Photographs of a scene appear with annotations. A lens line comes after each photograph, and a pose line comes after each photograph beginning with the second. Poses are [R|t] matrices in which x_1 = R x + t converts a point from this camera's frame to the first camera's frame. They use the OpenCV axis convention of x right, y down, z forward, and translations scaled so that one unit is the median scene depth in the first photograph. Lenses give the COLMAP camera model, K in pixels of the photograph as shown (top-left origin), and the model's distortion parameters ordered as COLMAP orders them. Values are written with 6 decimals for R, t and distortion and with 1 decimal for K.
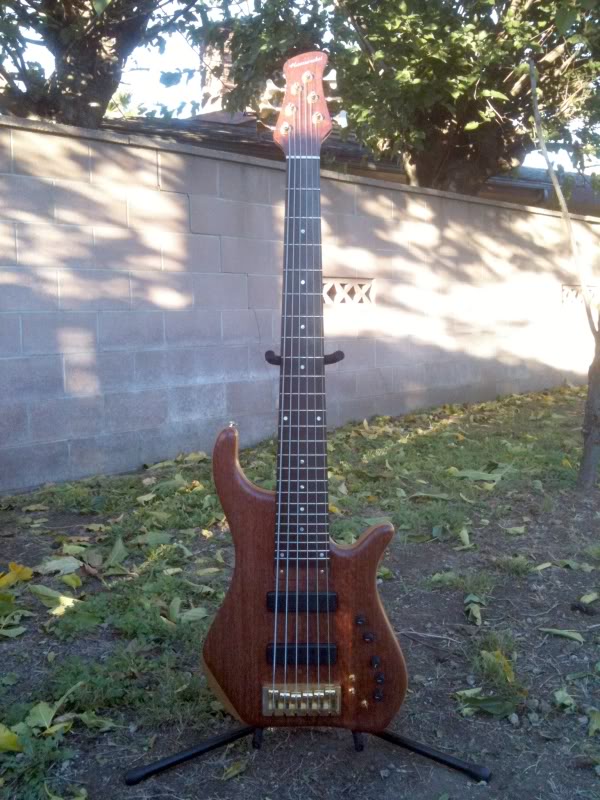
lens RADIAL K [[856.6, 0, 299.0], [0, 856.6, 387.8], [0, 0, 1]] dist [0.056592, -0.304623]
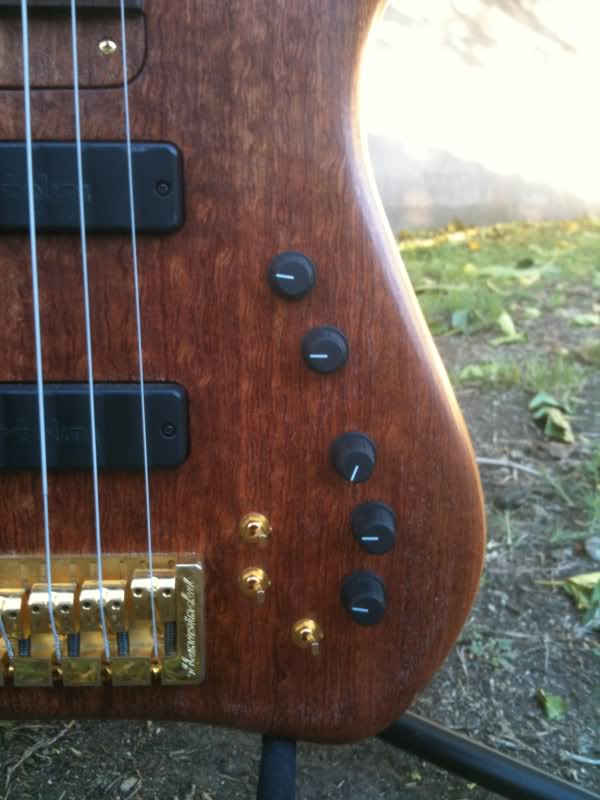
lens RADIAL K [[856.6, 0, 299.0], [0, 856.6, 387.8], [0, 0, 1]] dist [0.056592, -0.304623]
pose [[0.999842, -0.002324, 0.017621, 0.041806], [0.000036, 0.991677, 0.128750, 0.160938], [-0.017773, -0.128729, 0.991521, 0.460476]]
